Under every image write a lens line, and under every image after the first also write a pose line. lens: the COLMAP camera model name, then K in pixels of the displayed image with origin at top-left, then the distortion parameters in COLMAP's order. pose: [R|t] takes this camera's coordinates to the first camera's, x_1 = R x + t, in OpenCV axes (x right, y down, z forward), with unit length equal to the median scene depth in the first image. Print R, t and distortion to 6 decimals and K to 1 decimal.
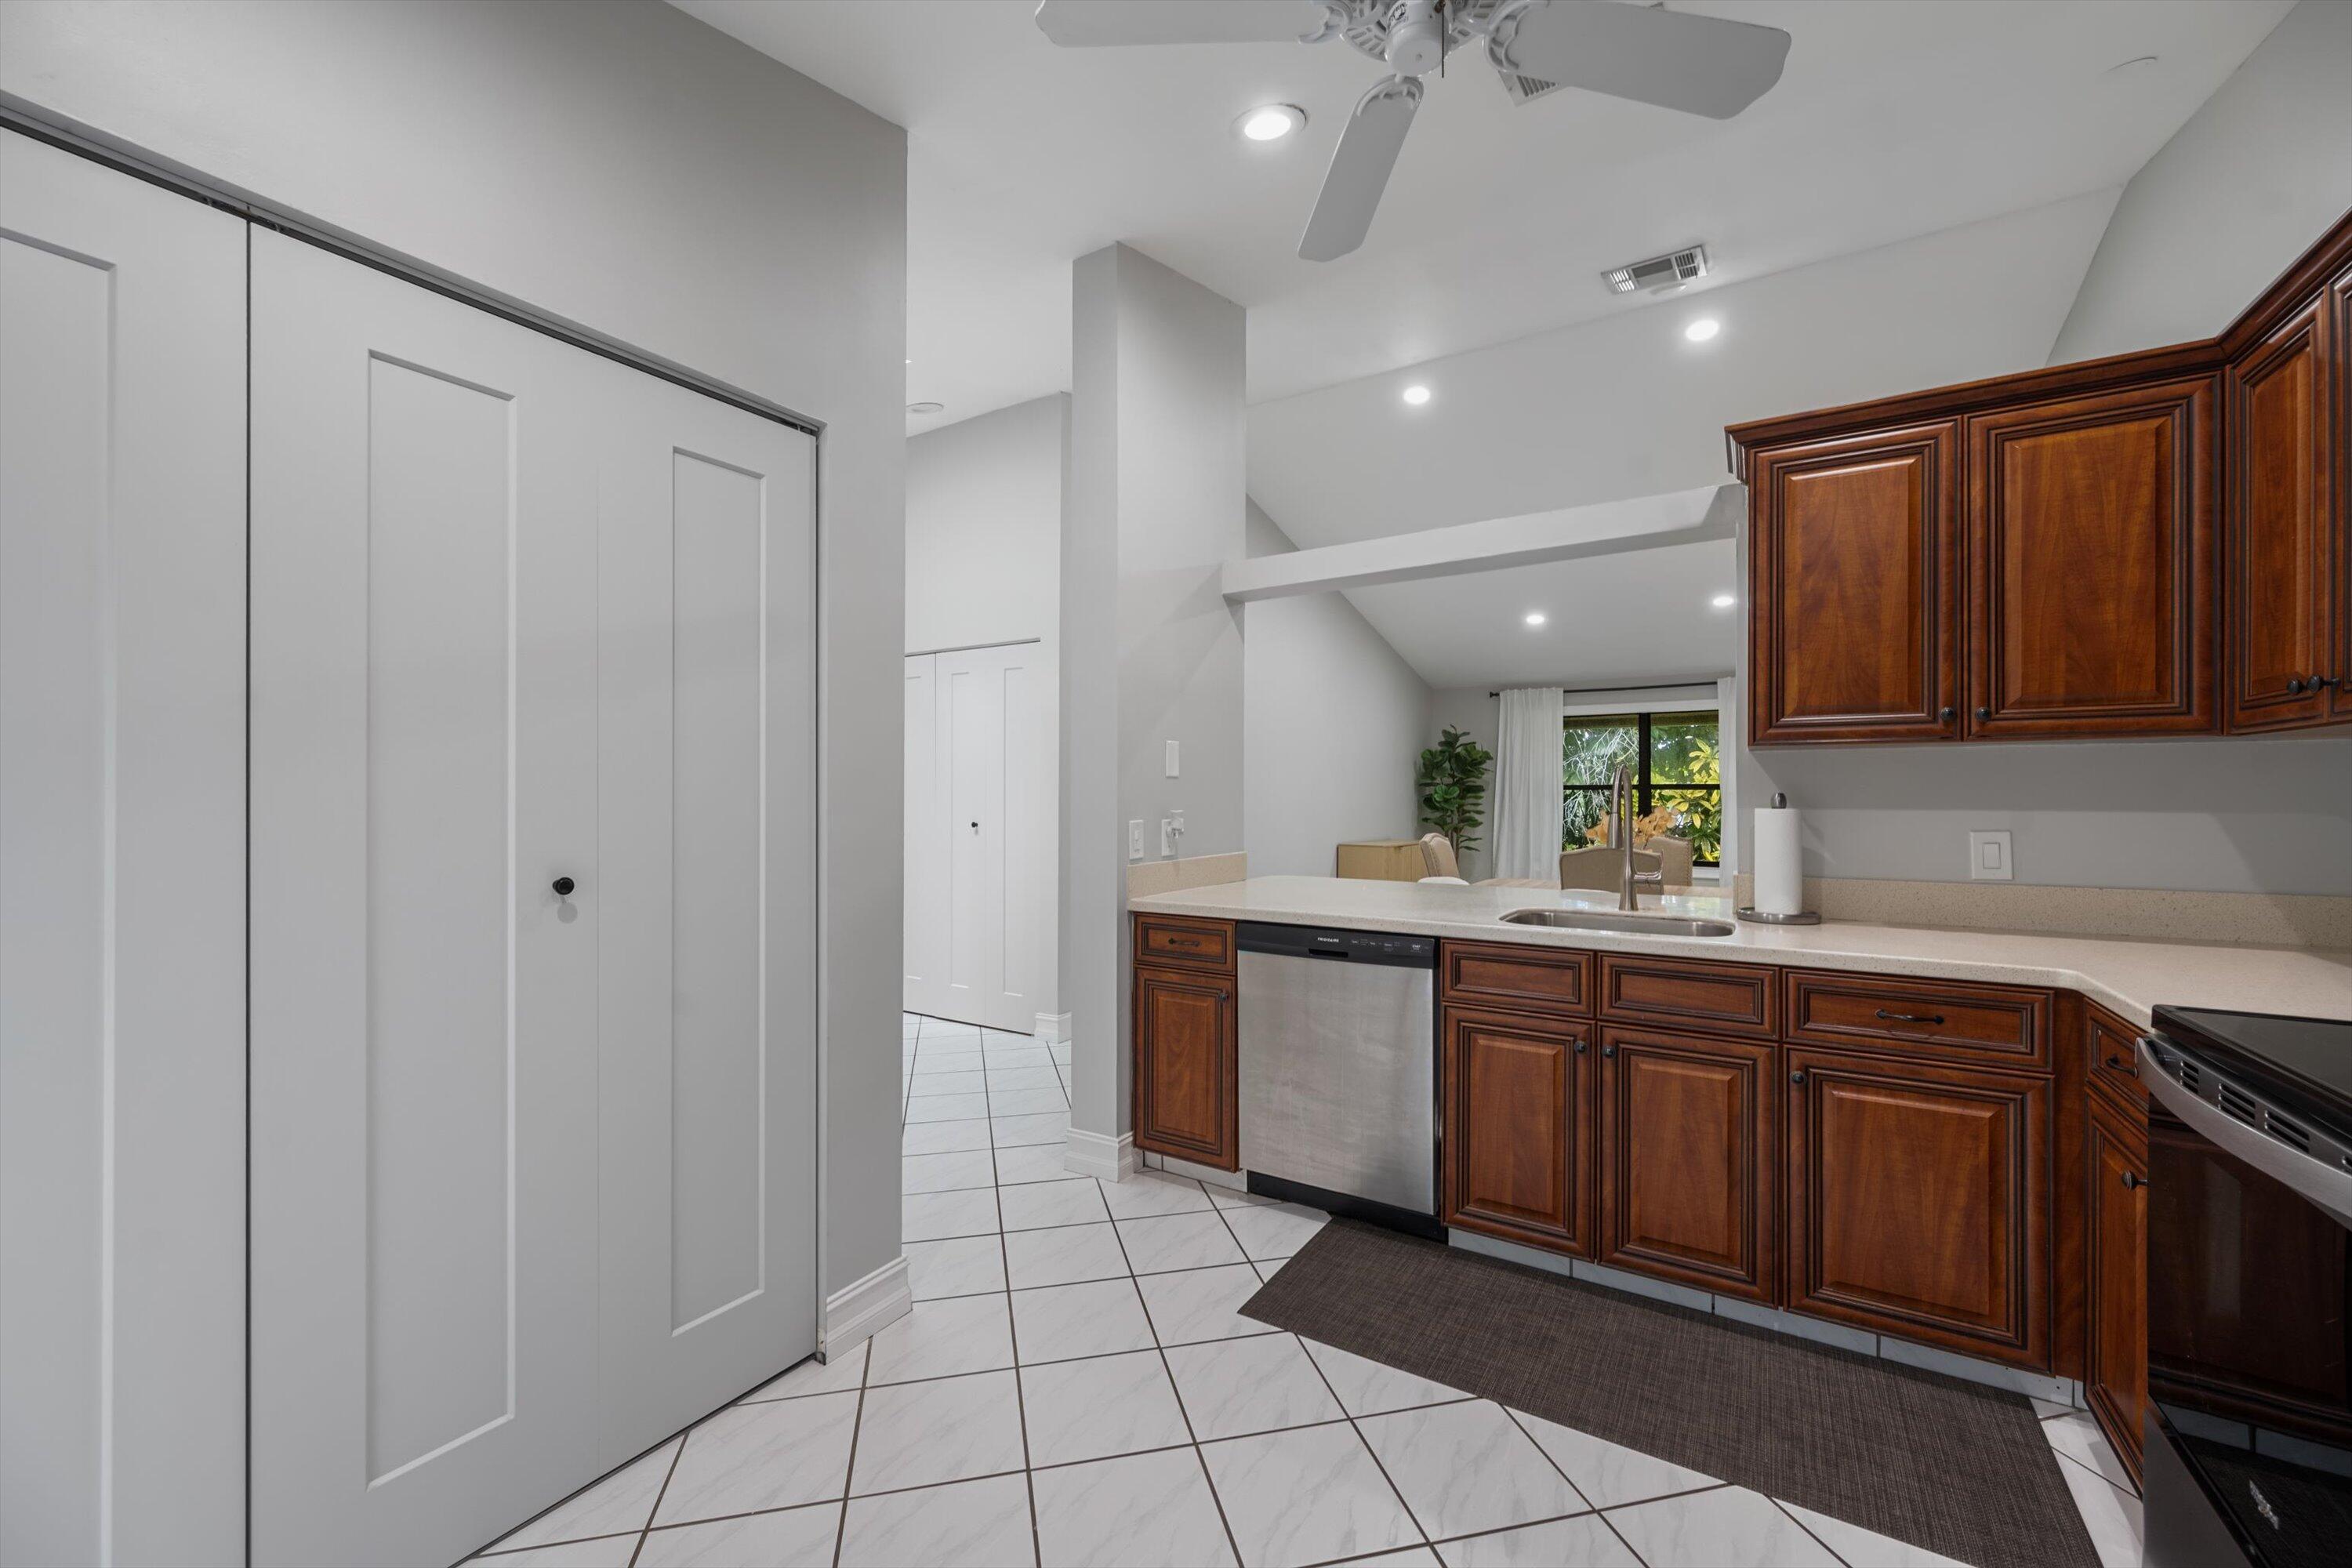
lens RADIAL K [[932.6, 0, 1166.0], [0, 932.6, 790.0], [0, 0, 1]] dist [-0.002913, -0.000066]
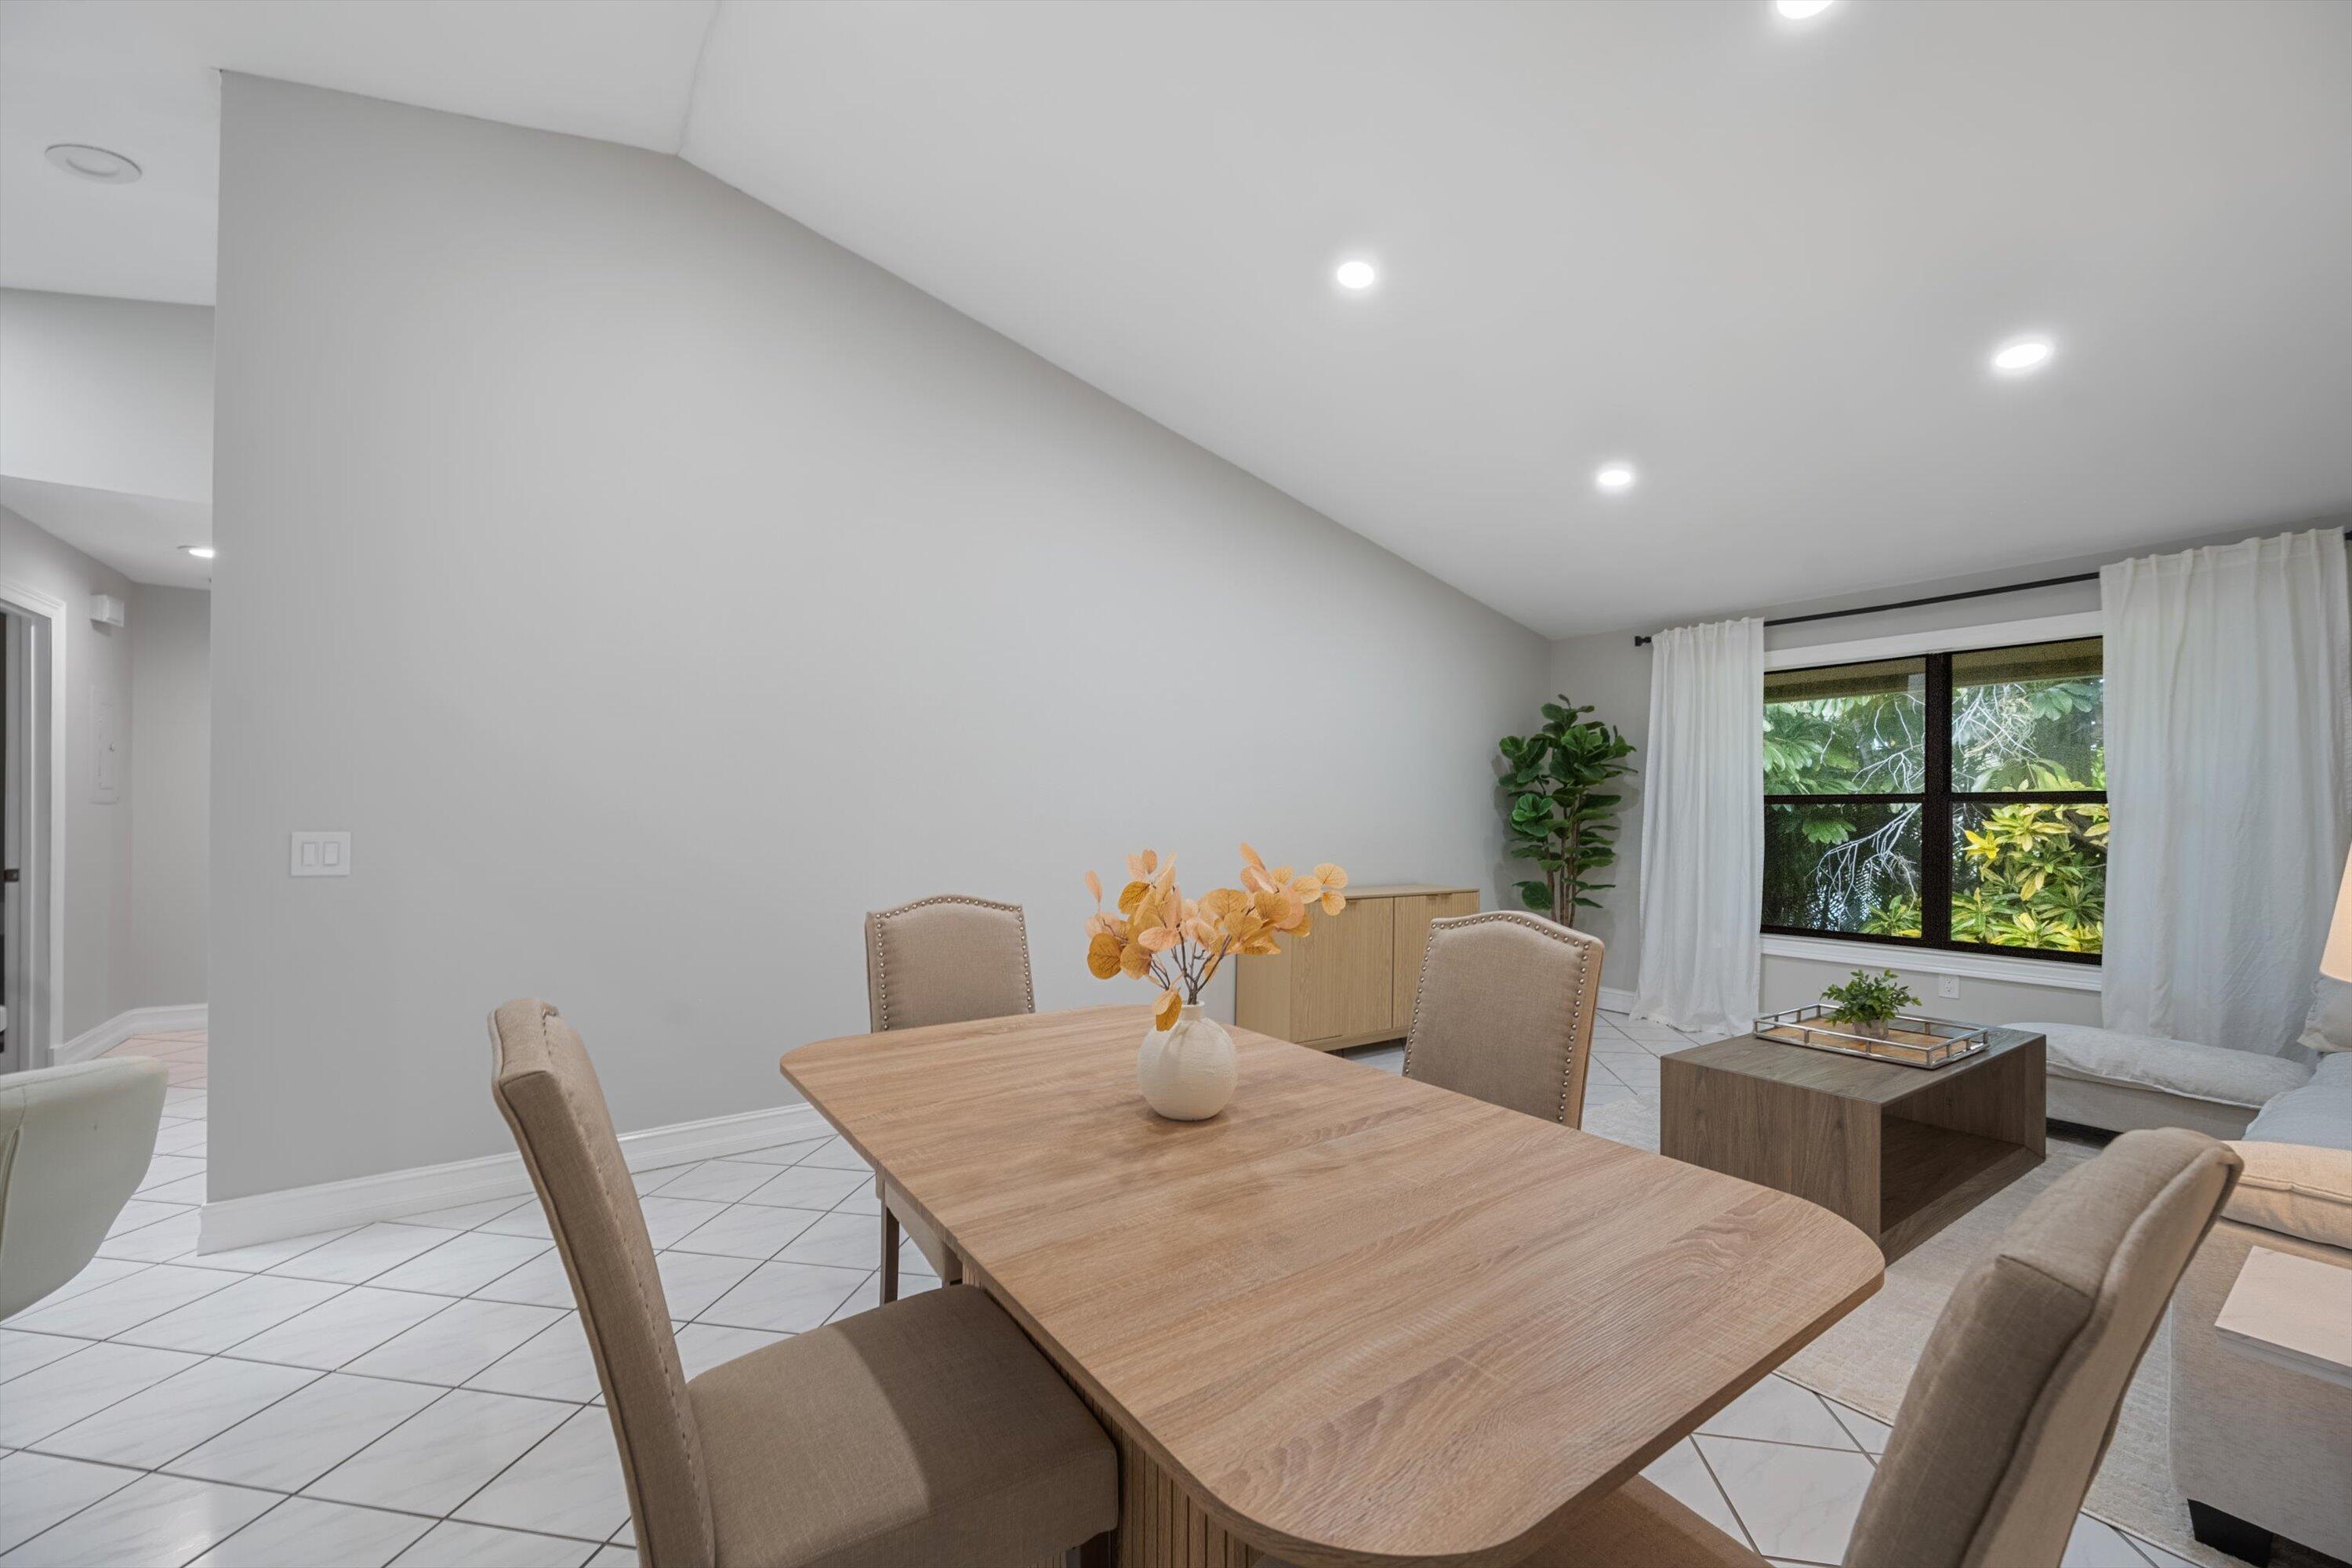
lens RADIAL K [[932.6, 0, 1160.6], [0, 932.6, 804.5], [0, 0, 1]] dist [-0.002913, -0.000066]
pose [[0.921188, 0.003500, -0.389102, 0.304417], [-0.005463, 0.999977, -0.003939, 0.005275], [0.389079, 0.005754, 0.921186, 0.343102]]
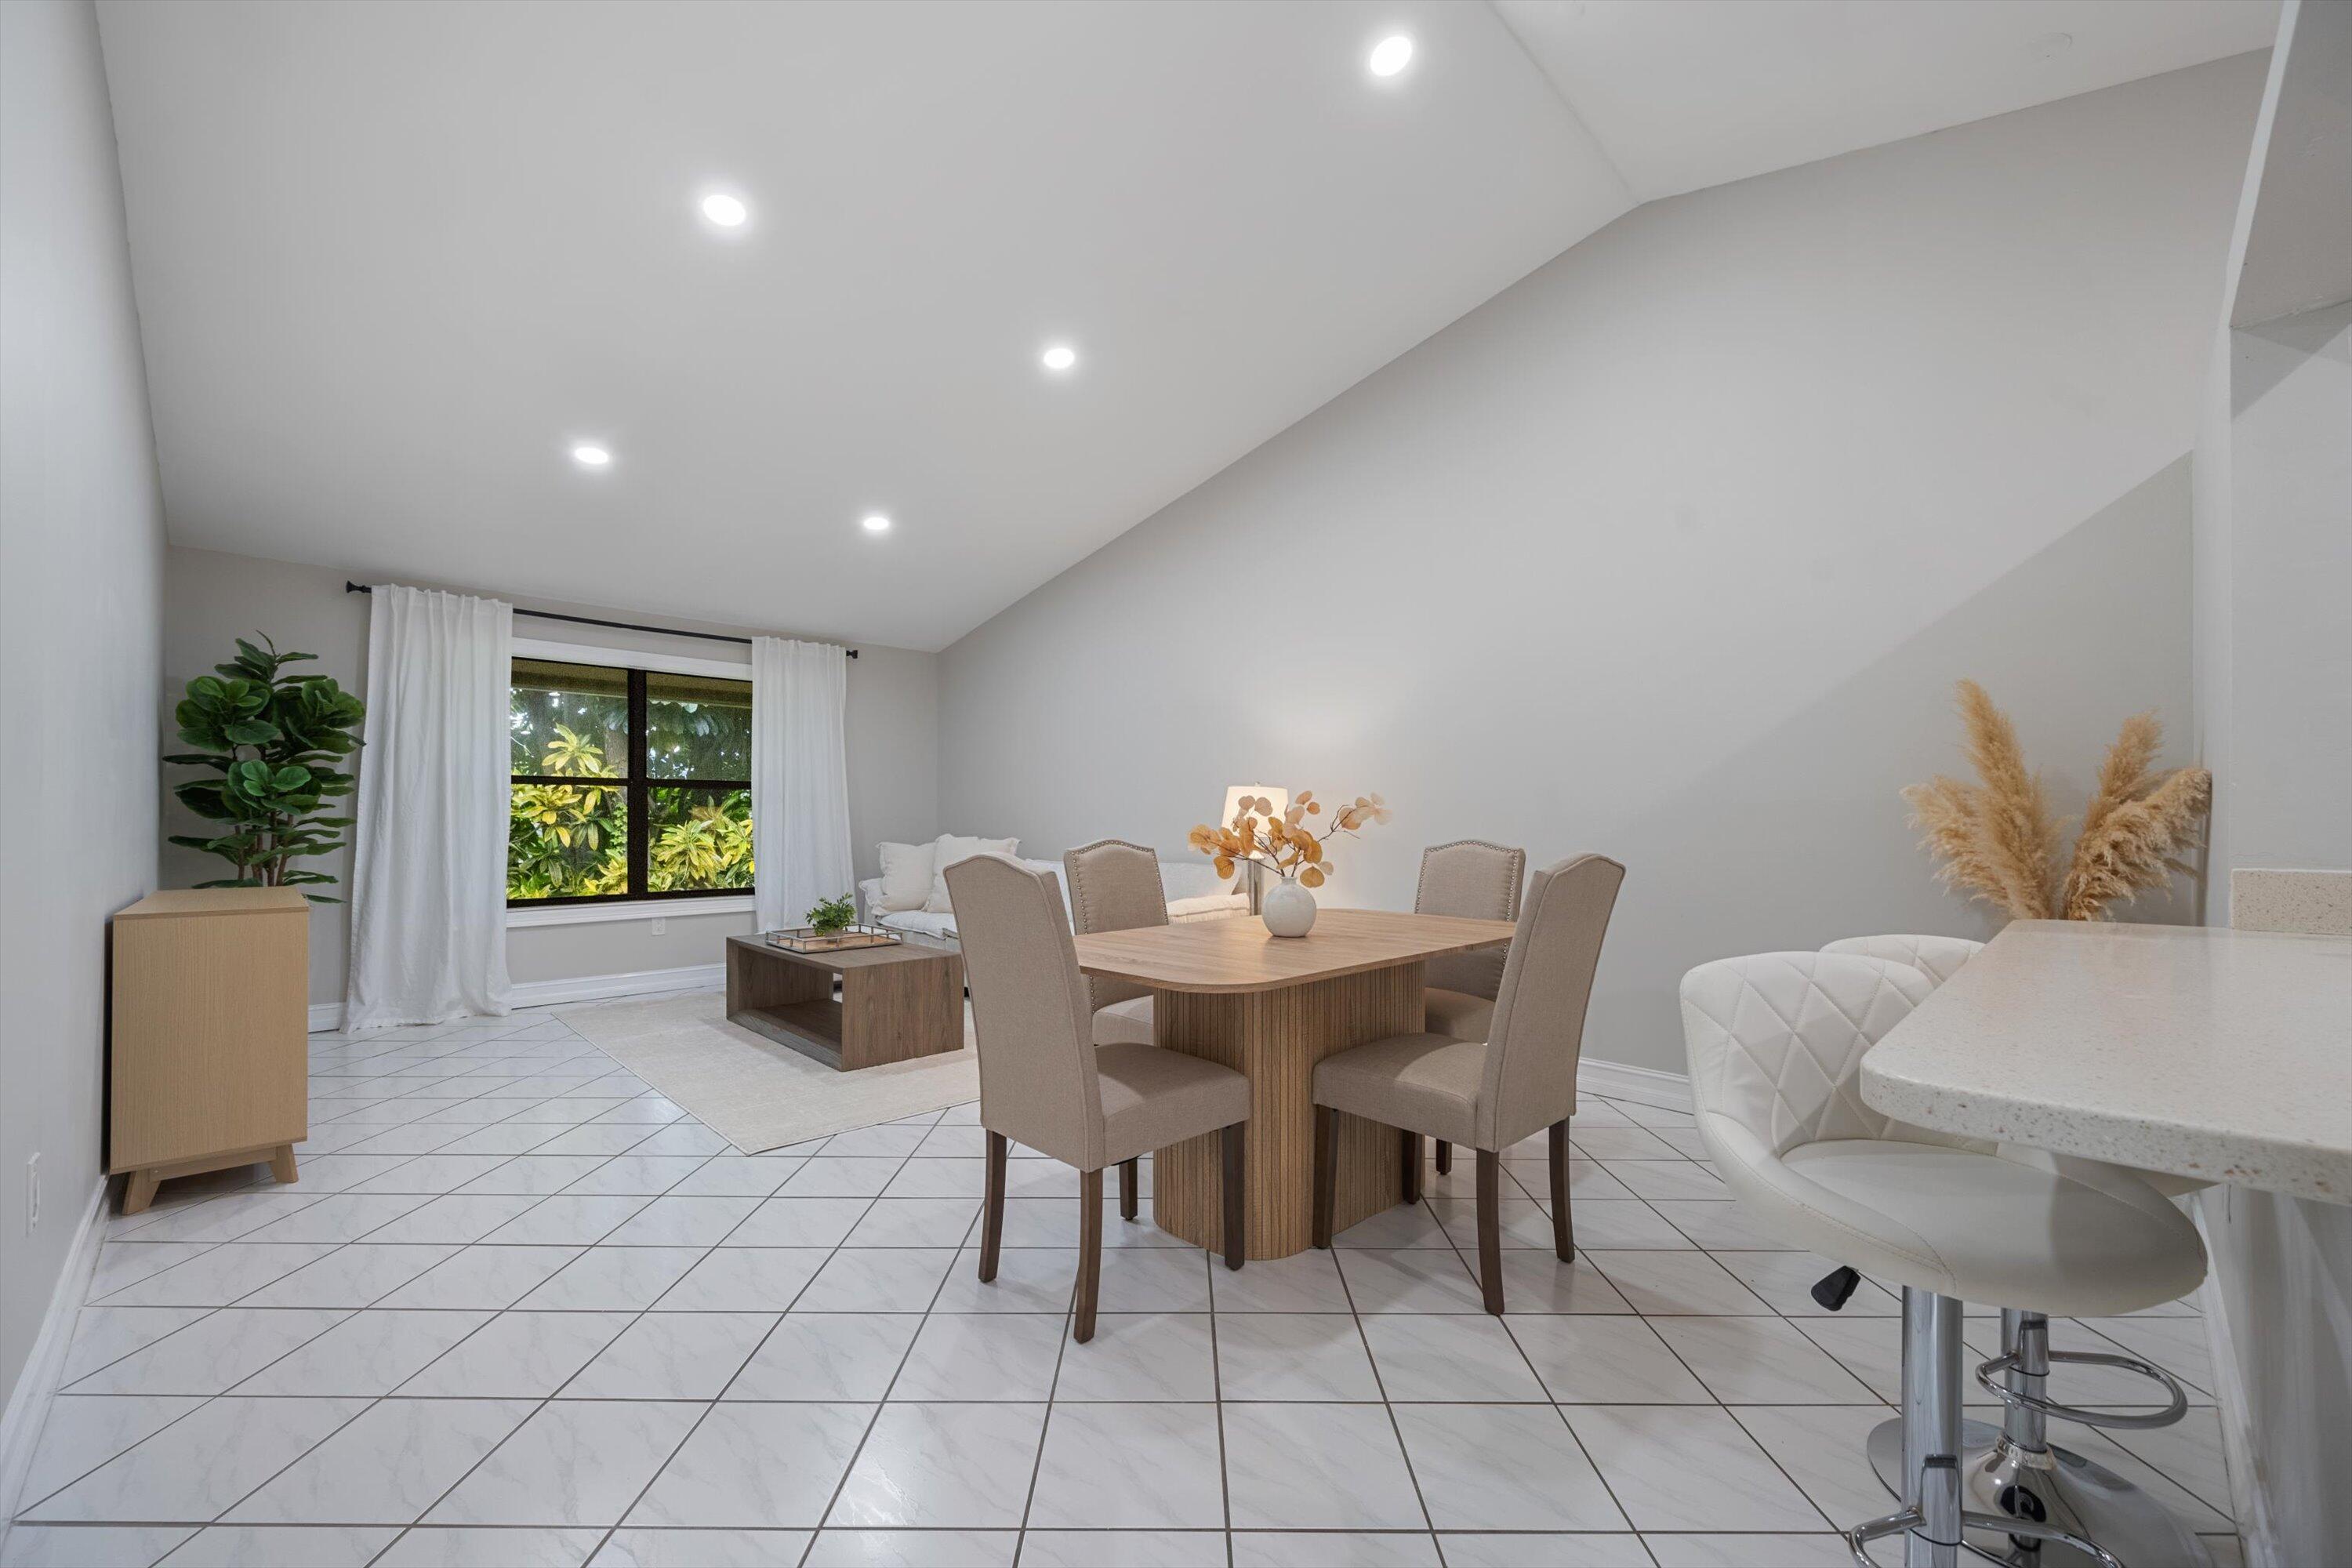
lens RADIAL K [[932.6, 0, 1172.1], [0, 932.6, 814.8], [0, 0, 1]] dist [-0.002913, -0.000066]
pose [[0.221308, 0.004037, 0.975196, -0.041405], [-0.006284, 0.999977, -0.002713, 0.018631], [-0.975184, -0.005528, 0.221328, 0.464078]]
